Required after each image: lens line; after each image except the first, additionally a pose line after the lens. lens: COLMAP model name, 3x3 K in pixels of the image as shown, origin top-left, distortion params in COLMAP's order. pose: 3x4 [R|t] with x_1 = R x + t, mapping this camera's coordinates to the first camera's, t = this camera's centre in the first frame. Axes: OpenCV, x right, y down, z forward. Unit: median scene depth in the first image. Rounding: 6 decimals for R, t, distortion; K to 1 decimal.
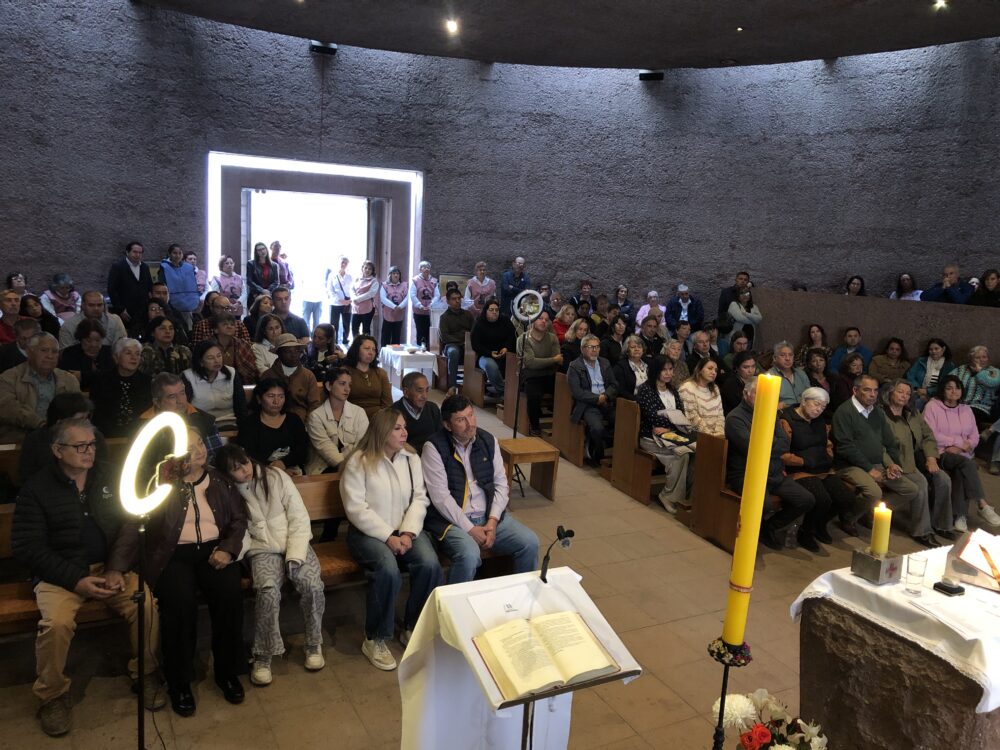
lens RADIAL K [[820.0, 0, 494.7], [0, 820.0, 374.3], [0, 0, 1]] dist [0.005531, -0.003059]
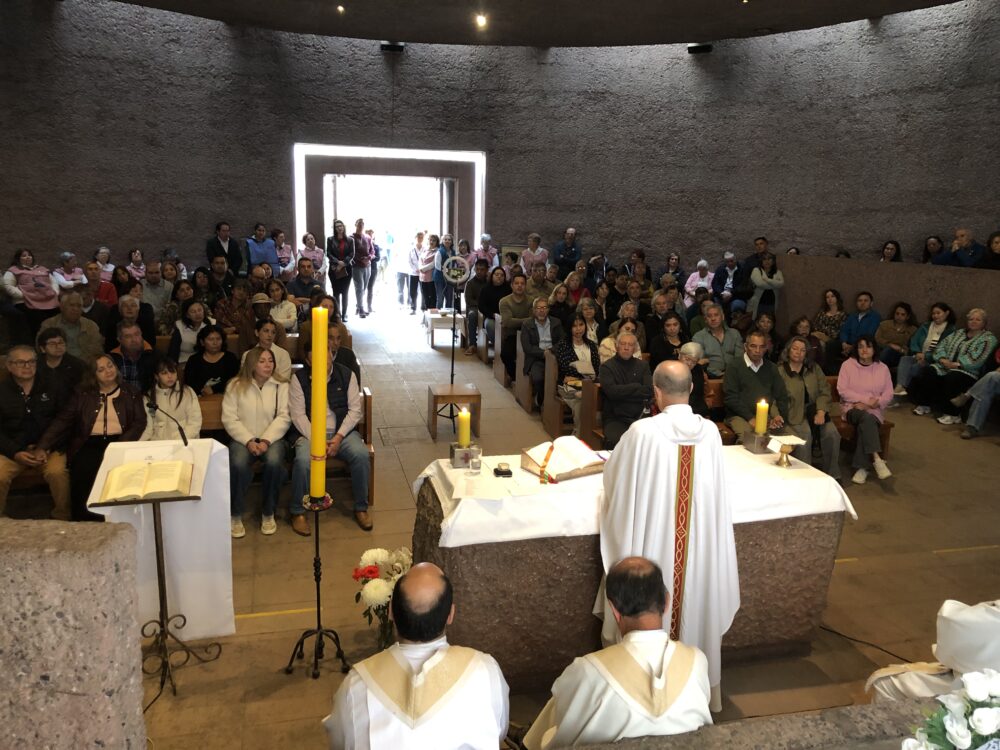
lens RADIAL K [[820.0, 0, 498.8], [0, 820.0, 371.0], [0, 0, 1]] dist [0.005531, -0.003059]
pose [[0.969134, 0.022071, -0.245543, 0.227757], [-0.015148, 0.999434, 0.030051, 0.014187], [0.246068, -0.025404, 0.968920, -0.073489]]
